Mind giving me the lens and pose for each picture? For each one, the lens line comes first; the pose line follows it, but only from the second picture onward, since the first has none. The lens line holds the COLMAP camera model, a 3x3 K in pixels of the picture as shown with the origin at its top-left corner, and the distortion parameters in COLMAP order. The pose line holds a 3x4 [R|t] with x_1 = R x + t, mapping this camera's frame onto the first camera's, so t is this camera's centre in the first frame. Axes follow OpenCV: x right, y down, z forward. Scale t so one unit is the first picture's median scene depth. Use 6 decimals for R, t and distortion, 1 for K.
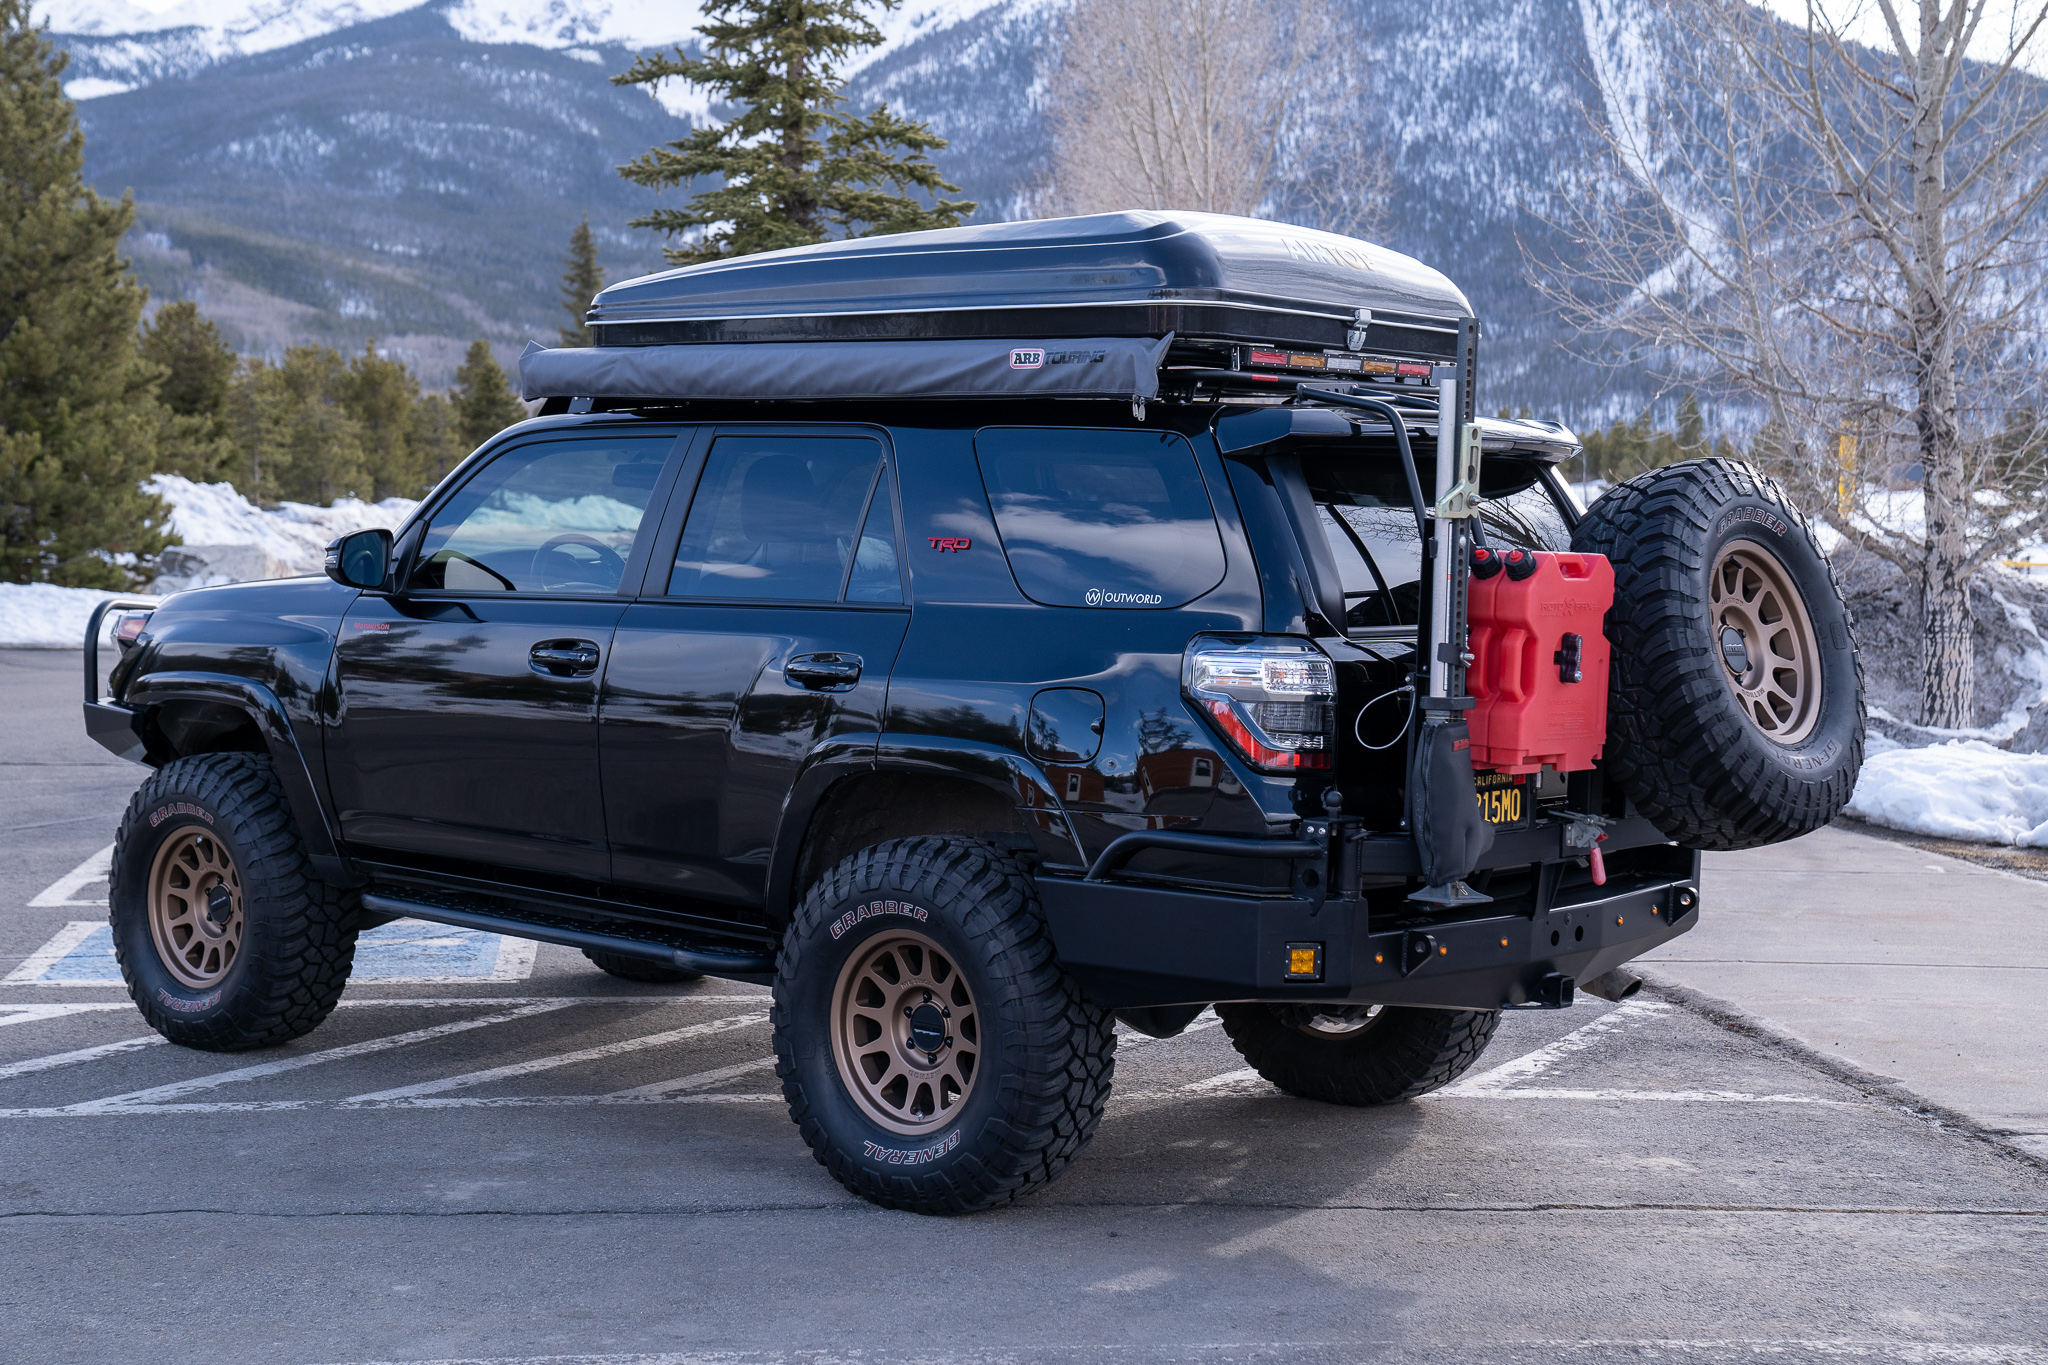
lens RADIAL K [[2871.9, 0, 1024.0], [0, 2871.9, 682.5], [0, 0, 1]] dist [0.167913, 0.045771]
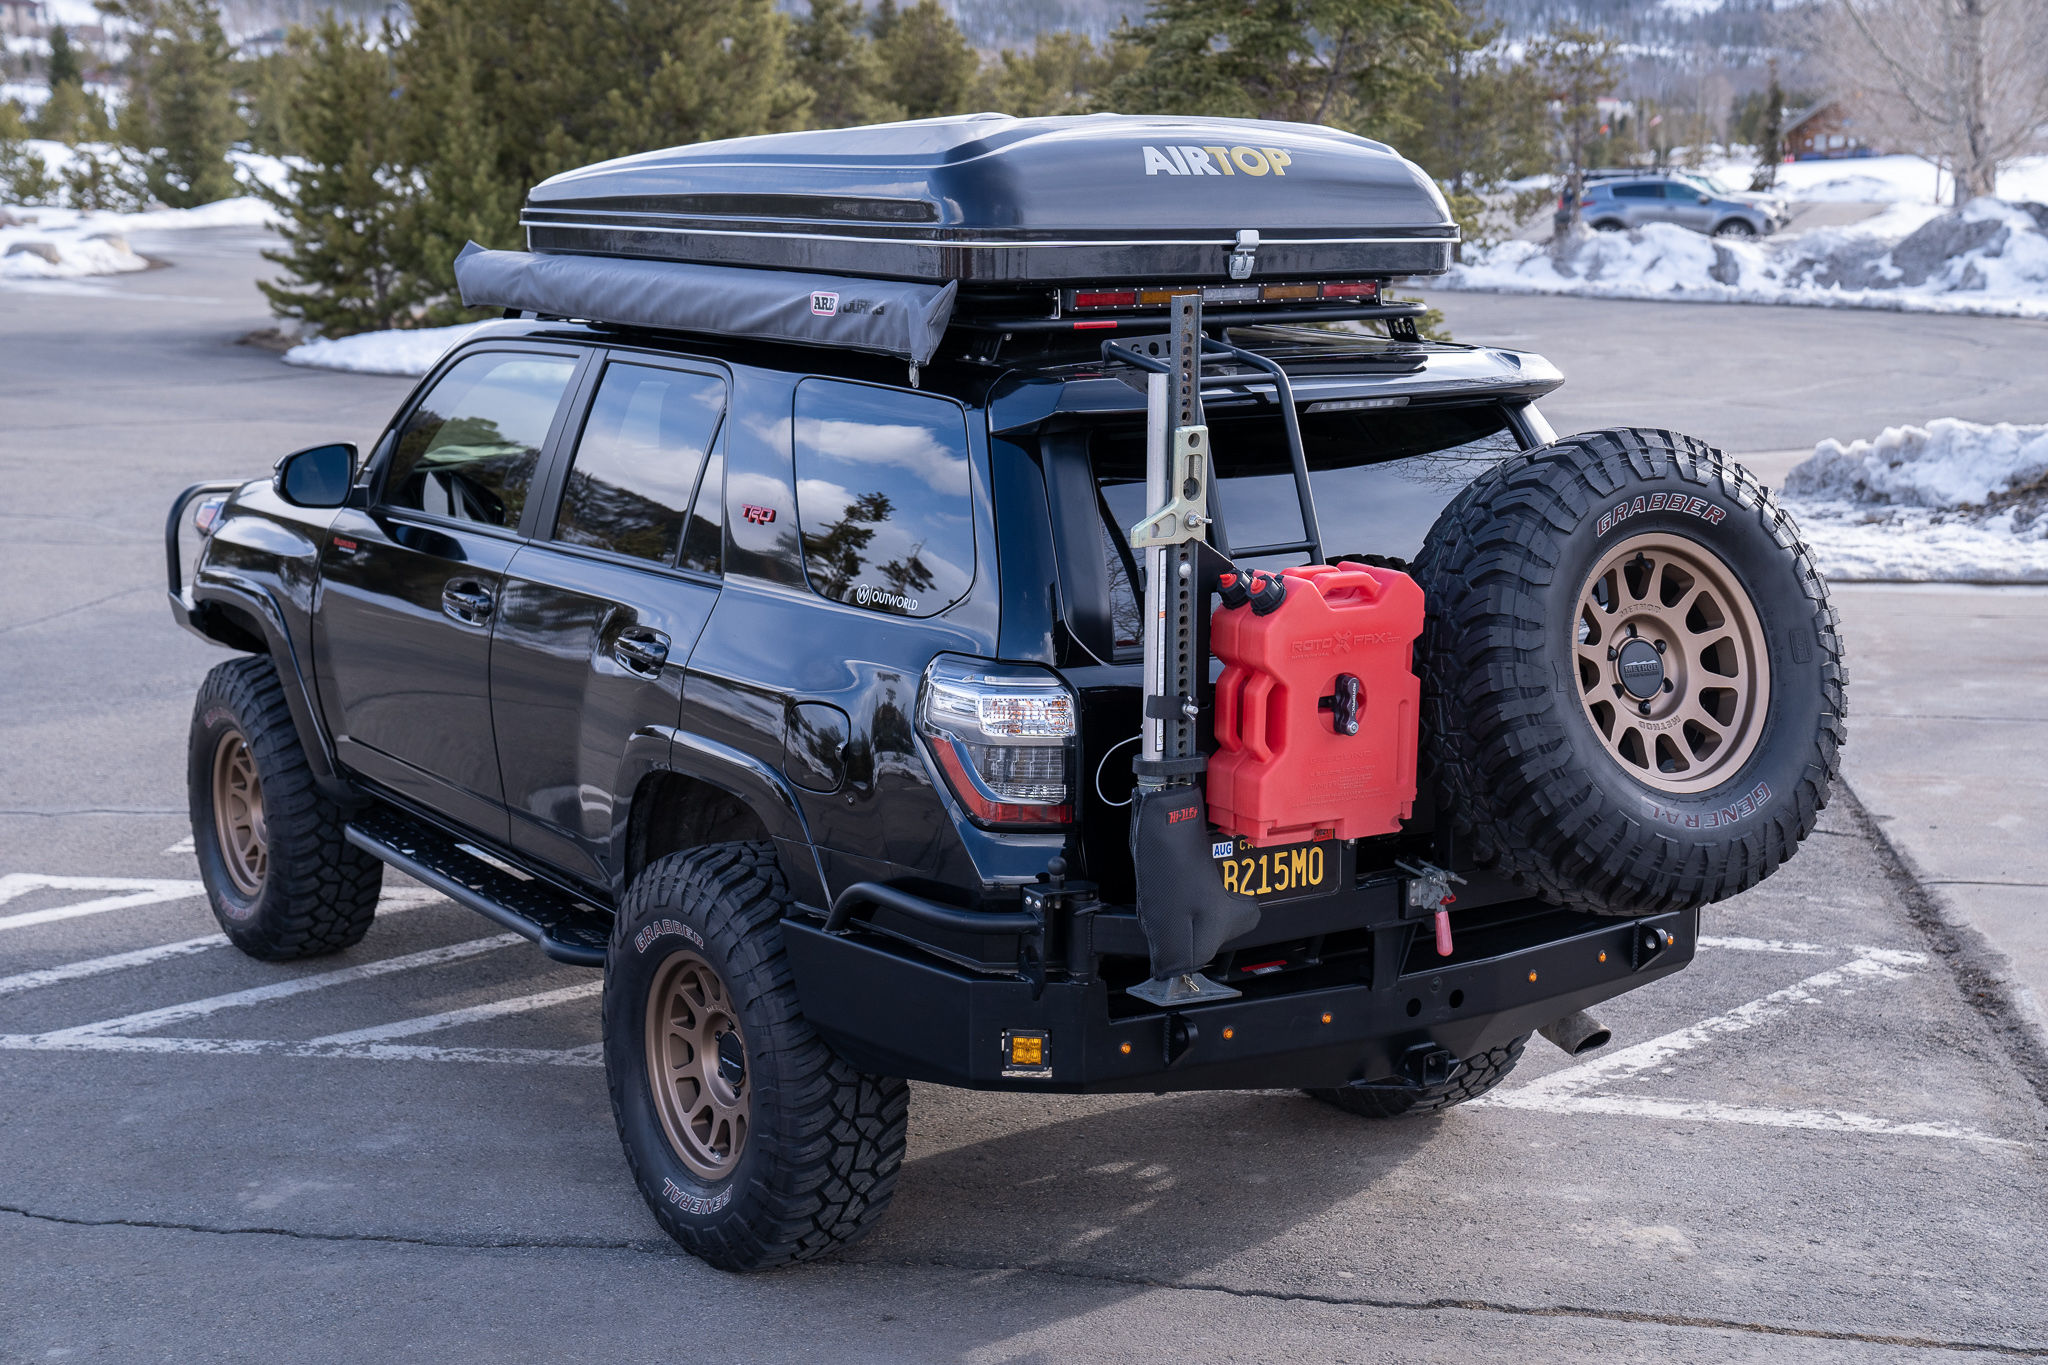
lens RADIAL K [[2871.9, 0, 1024.0], [0, 2871.9, 682.5], [0, 0, 1]] dist [0.167913, 0.045771]
pose [[0.962563, 0.029326, -0.269468, 0.298335], [0.001560, 0.993515, 0.113694, -0.099701], [0.271055, -0.109858, 0.956274, 0.185965]]
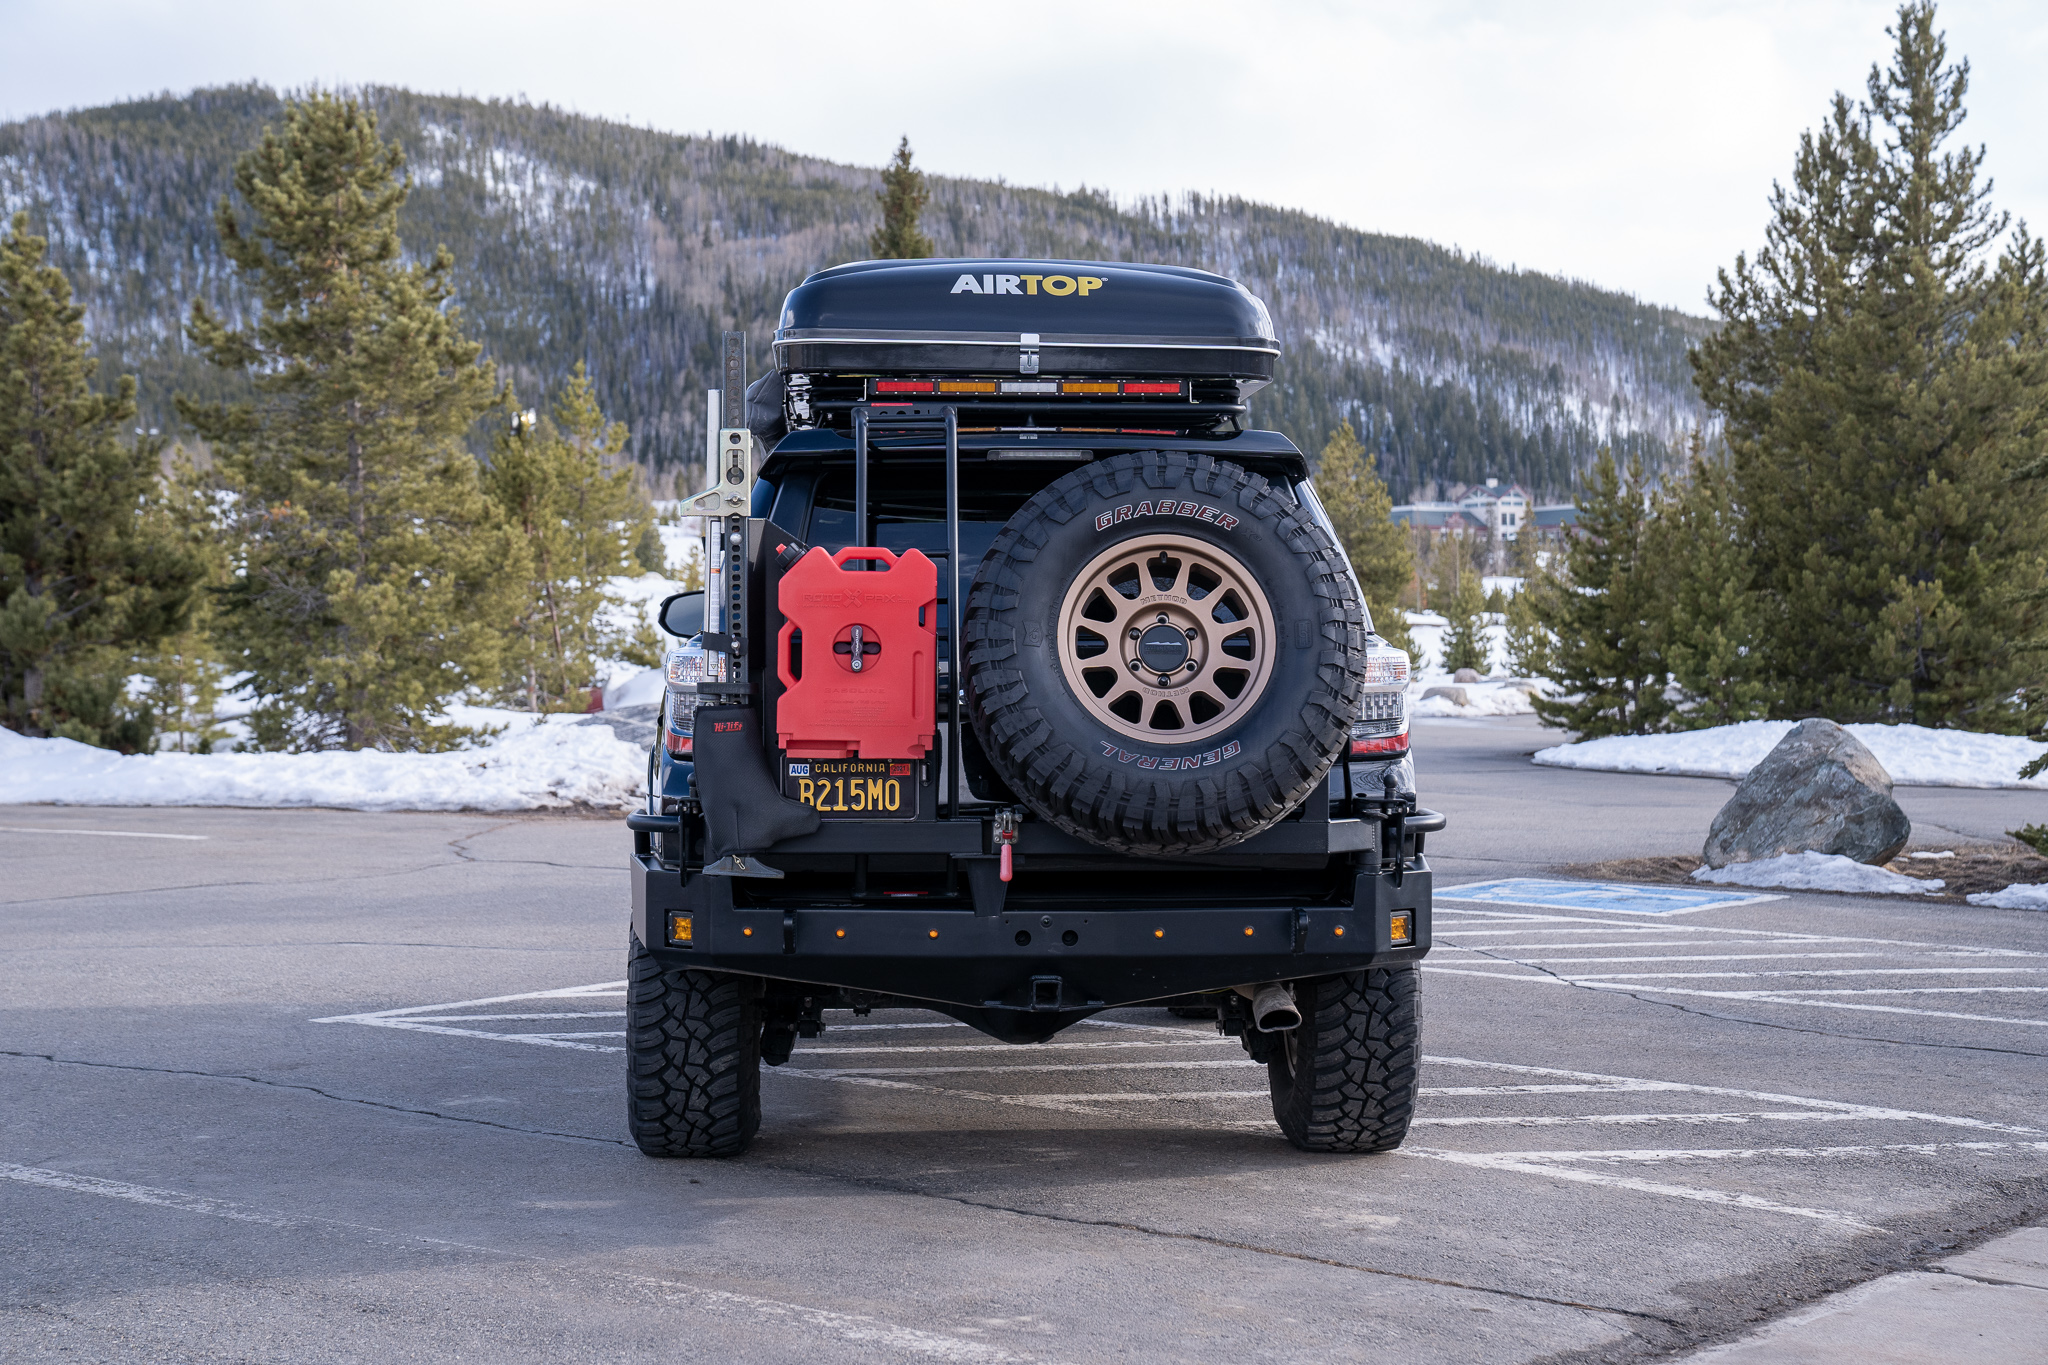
lens RADIAL K [[2871.9, 0, 1024.0], [0, 2871.9, 682.5], [0, 0, 1]] dist [0.167913, 0.045771]
pose [[0.688973, -0.010930, -0.724704, 0.912208], [-0.033523, 0.998336, -0.046927, 0.046977], [0.724011, 0.056626, 0.687460, 0.310768]]
